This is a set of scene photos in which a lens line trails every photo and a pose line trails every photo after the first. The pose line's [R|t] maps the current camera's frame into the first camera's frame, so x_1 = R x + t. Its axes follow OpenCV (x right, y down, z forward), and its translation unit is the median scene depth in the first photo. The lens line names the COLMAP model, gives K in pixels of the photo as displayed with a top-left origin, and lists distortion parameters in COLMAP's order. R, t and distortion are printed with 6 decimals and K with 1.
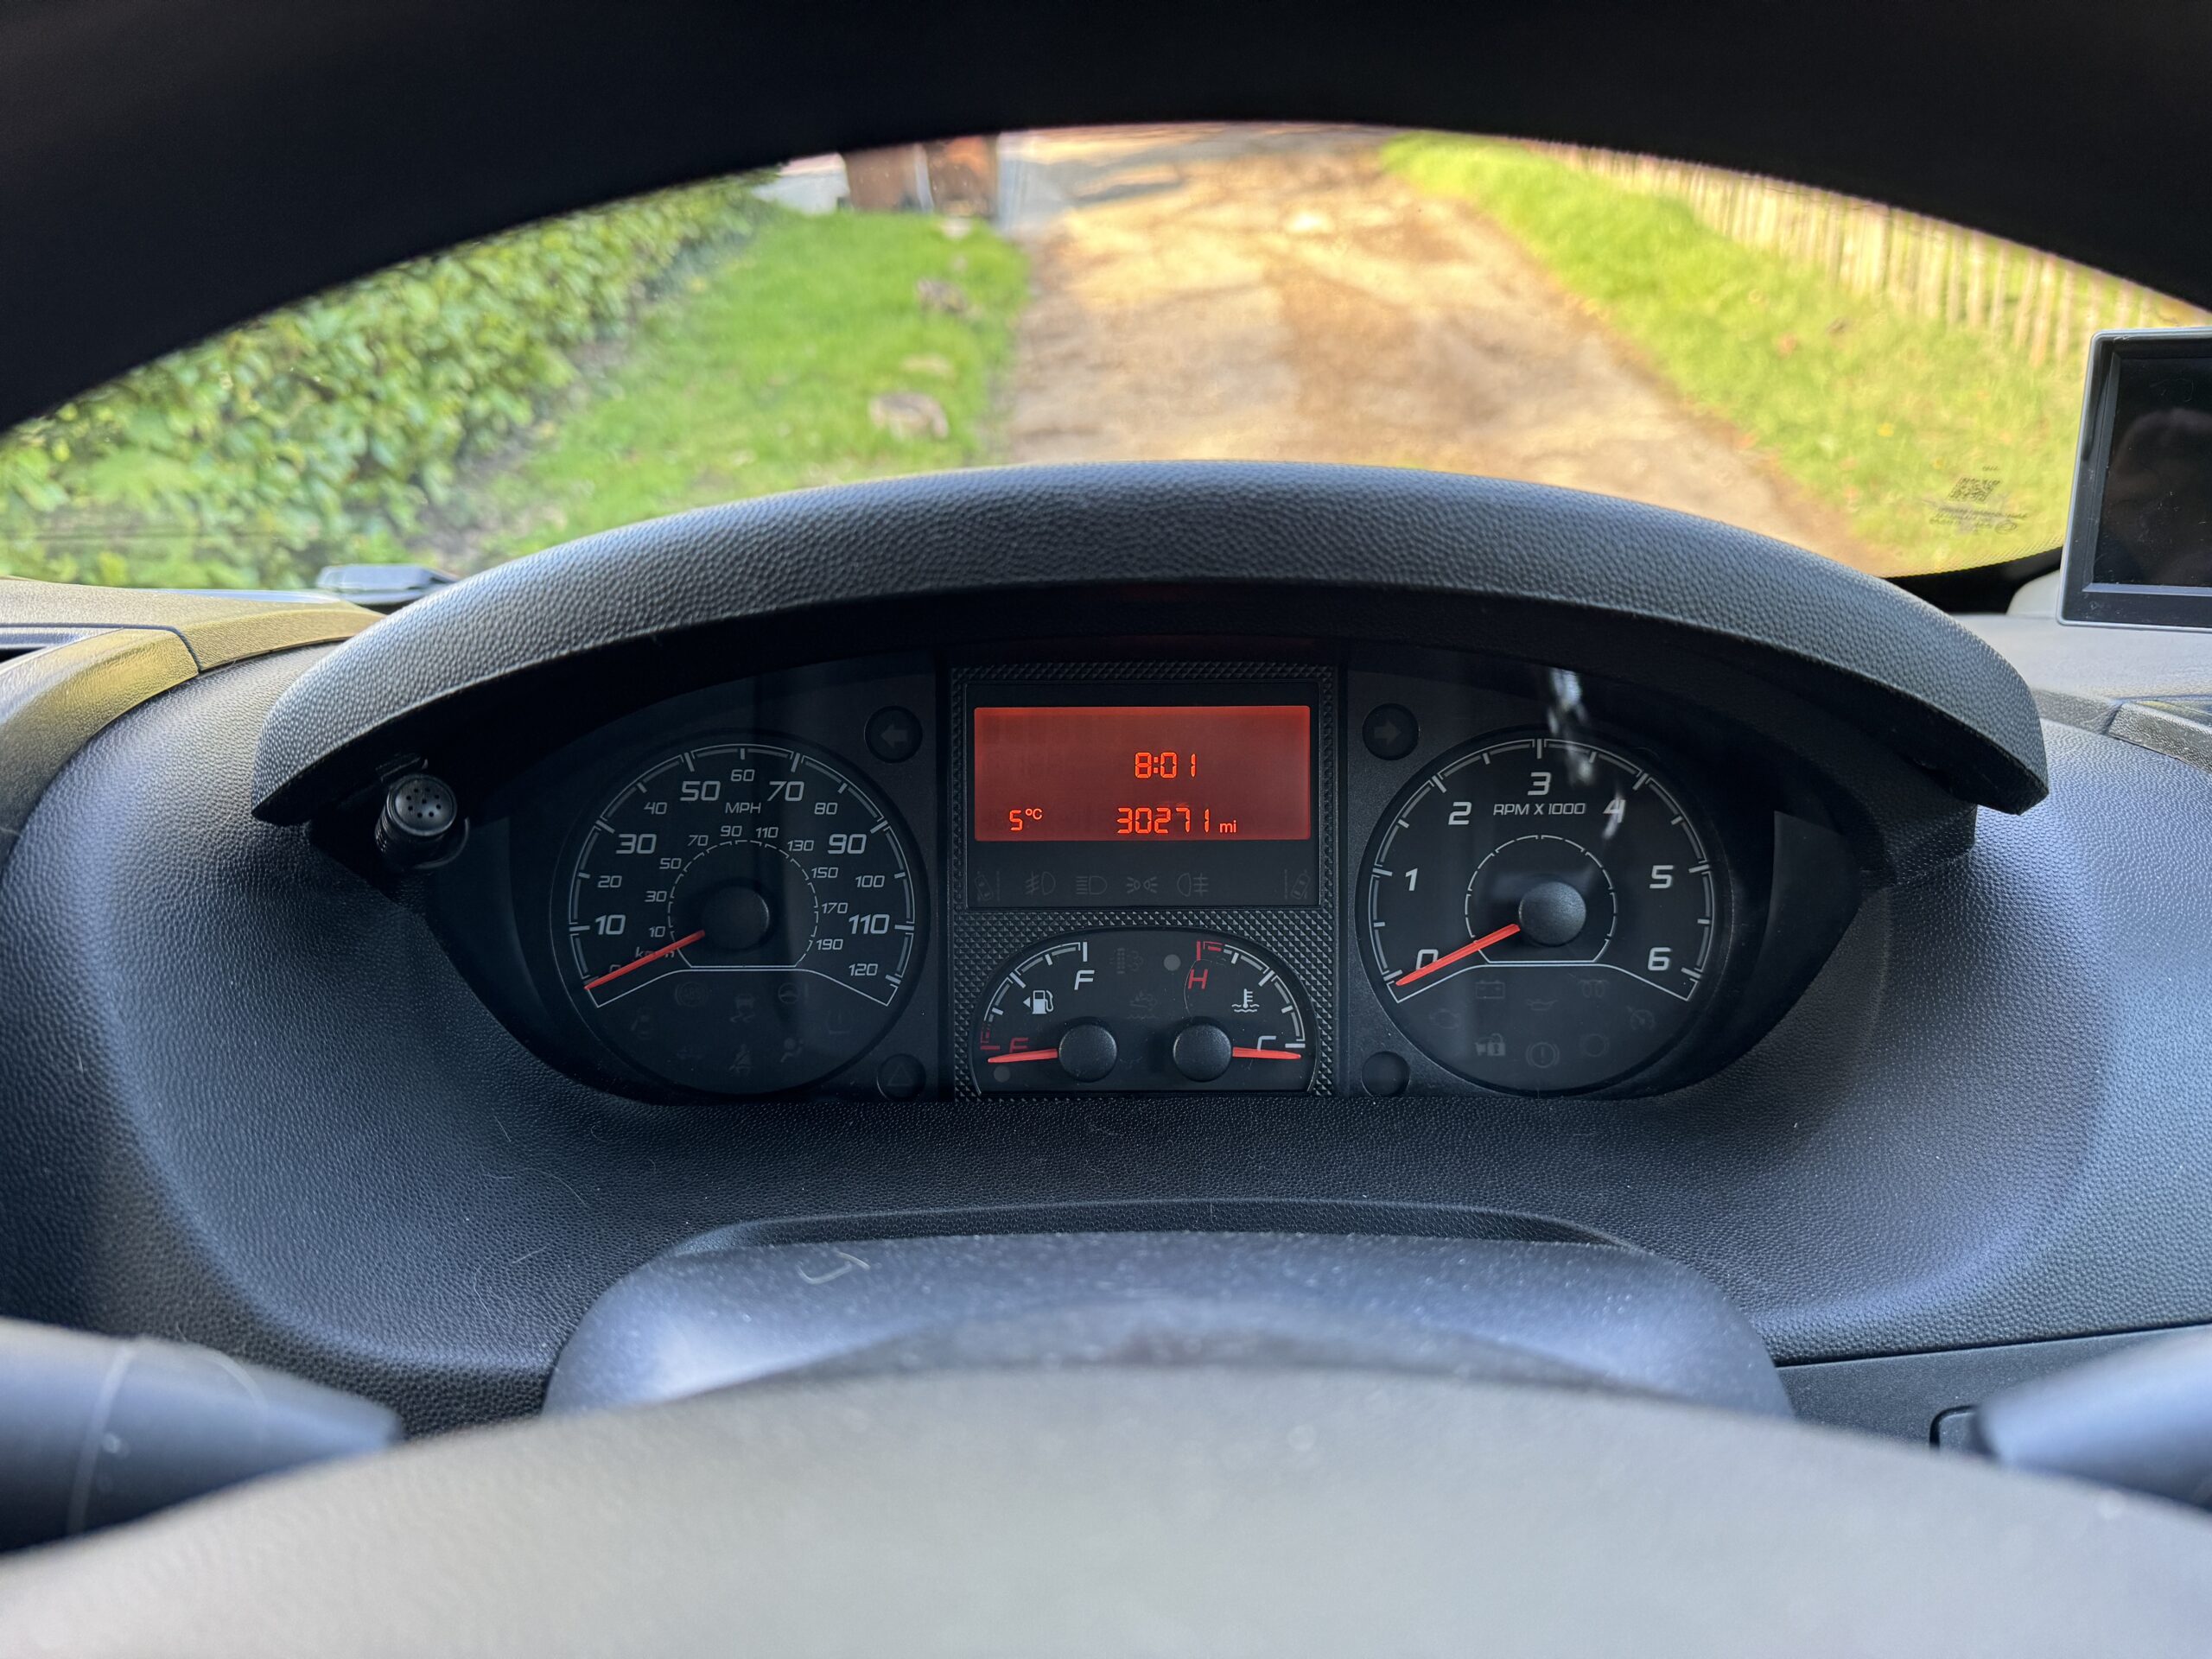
lens RADIAL K [[1564.6, 0, 1113.8], [0, 1564.6, 843.1], [0, 0, 1]] dist [0.043952, -0.041943]
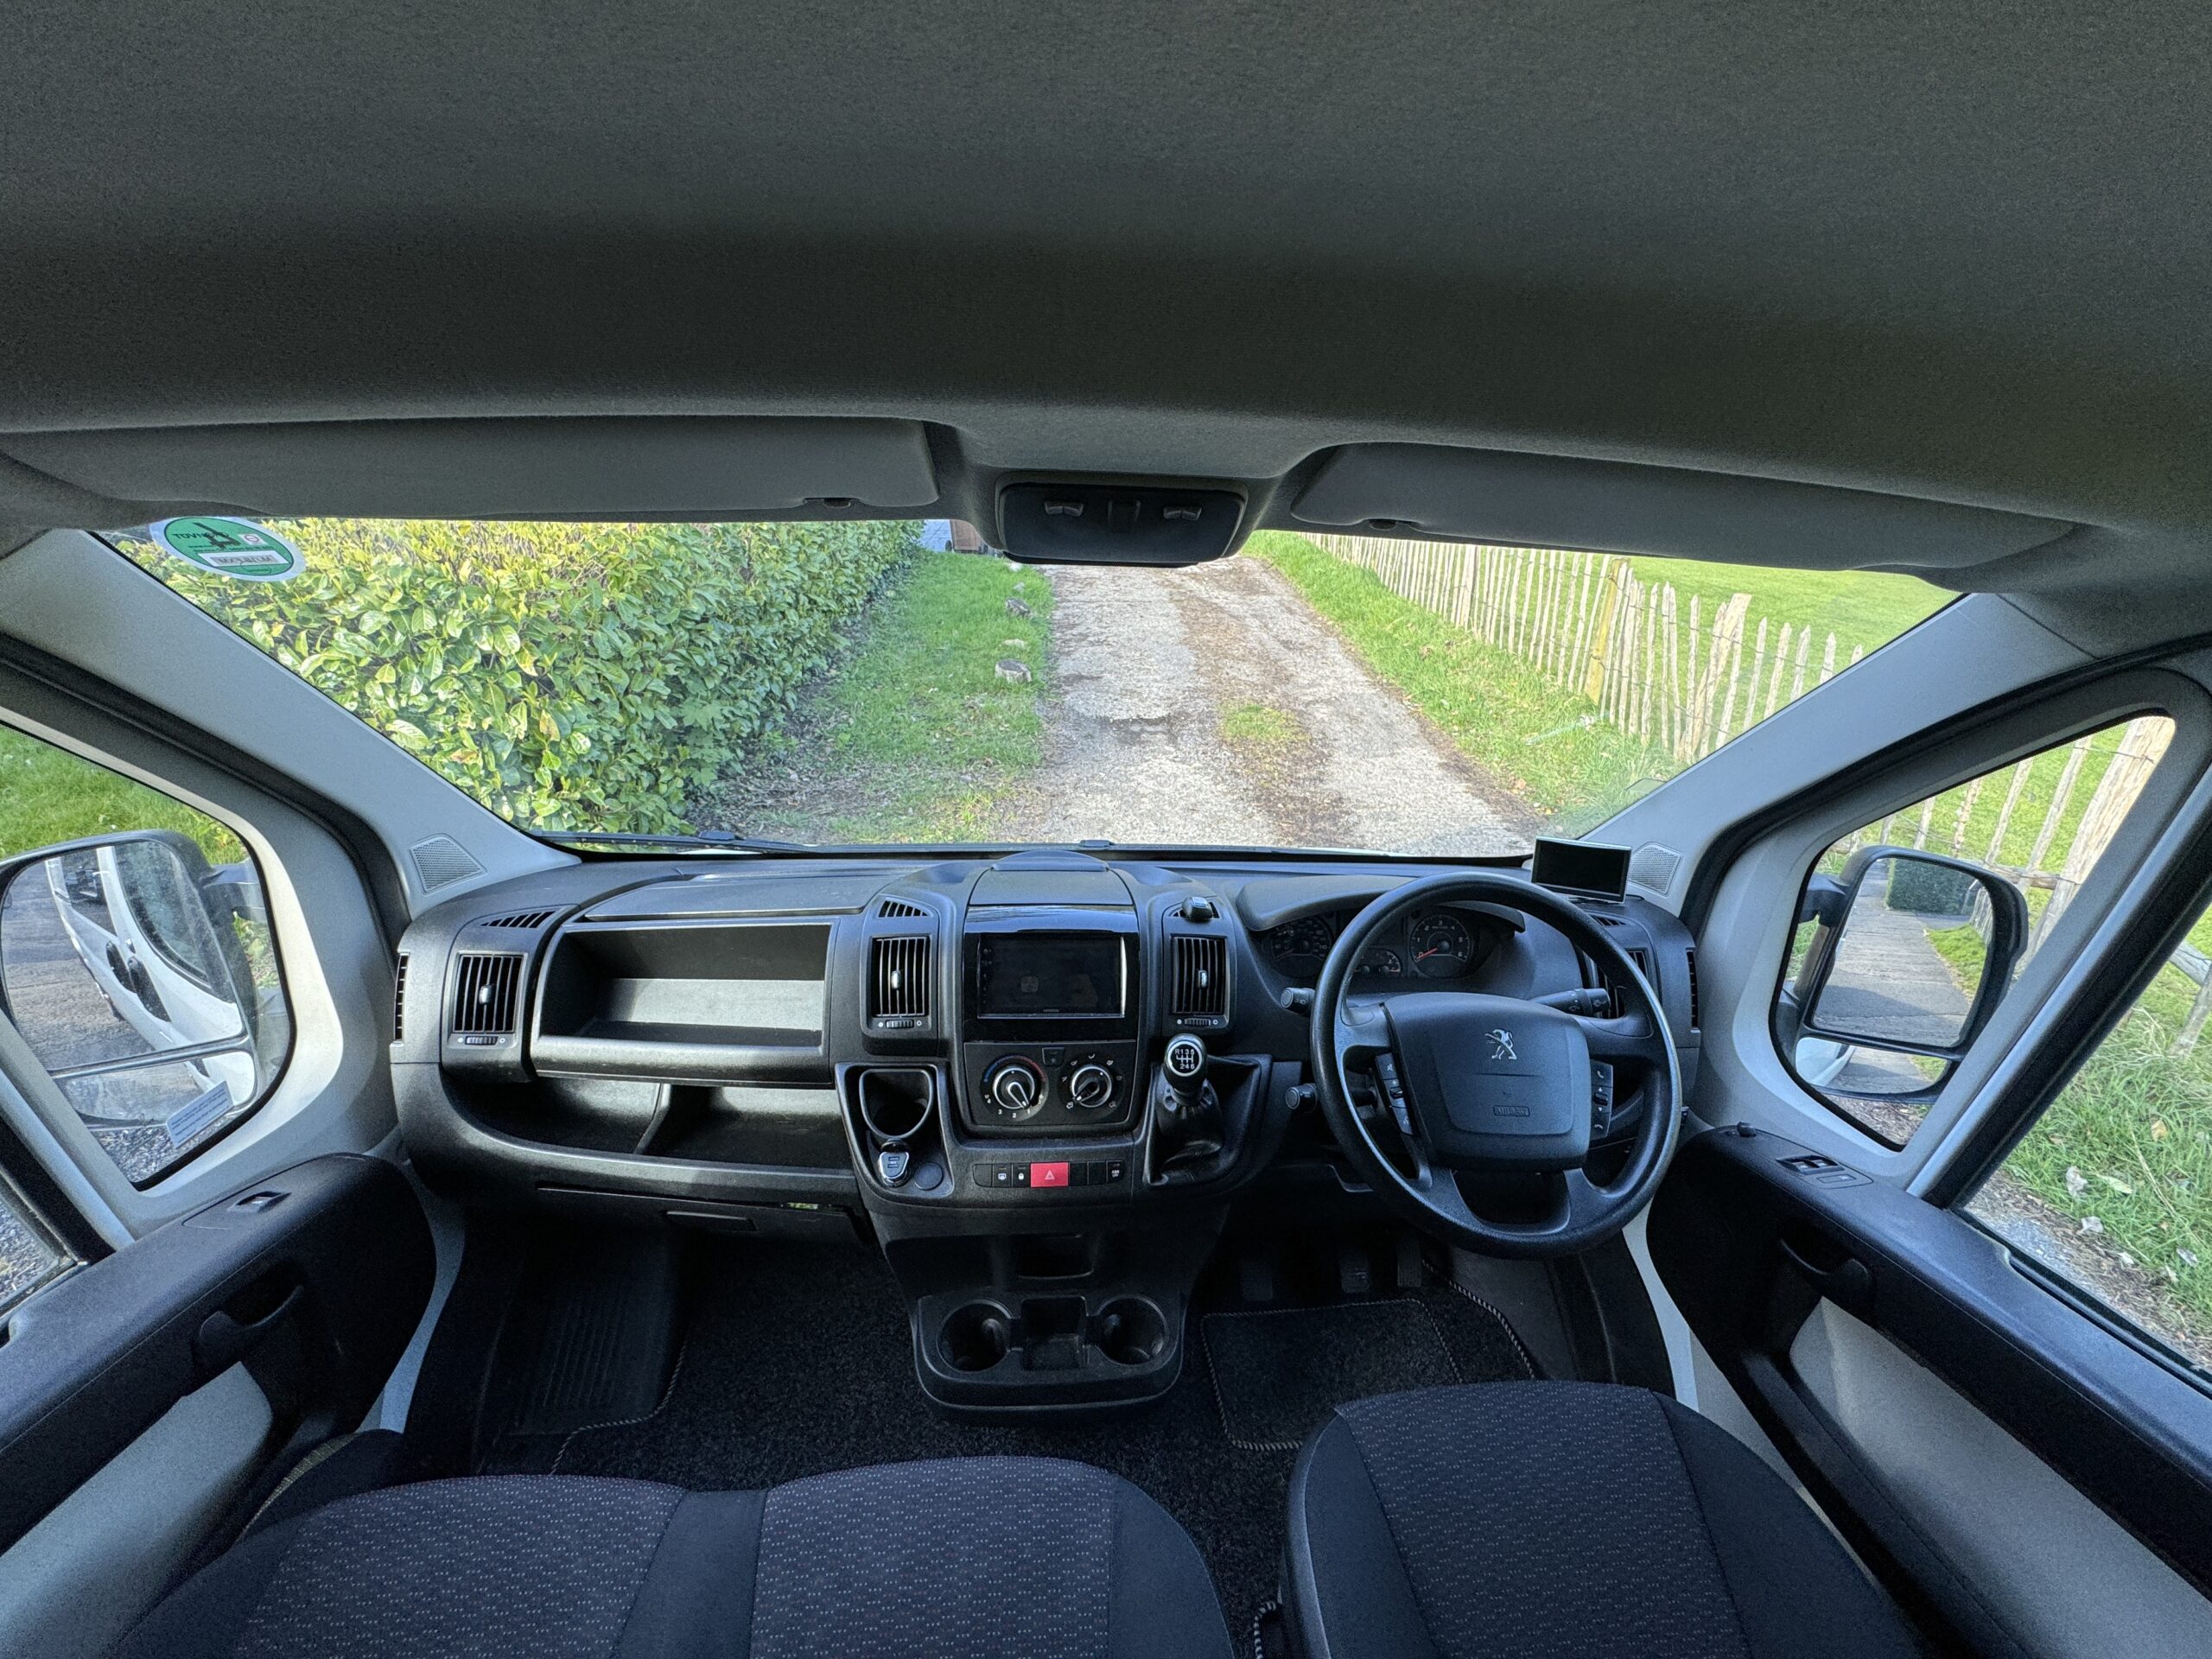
lens RADIAL K [[882.5, 0, 1098.7], [0, 882.5, 823.4], [0, 0, 1]] dist [-0.002787, 0.000100]
pose [[0.997783, 0.026335, 0.061126, -0.079165], [-0.023103, 0.998327, -0.053007, -0.013599], [-0.062419, 0.051477, 0.996722, -0.143235]]
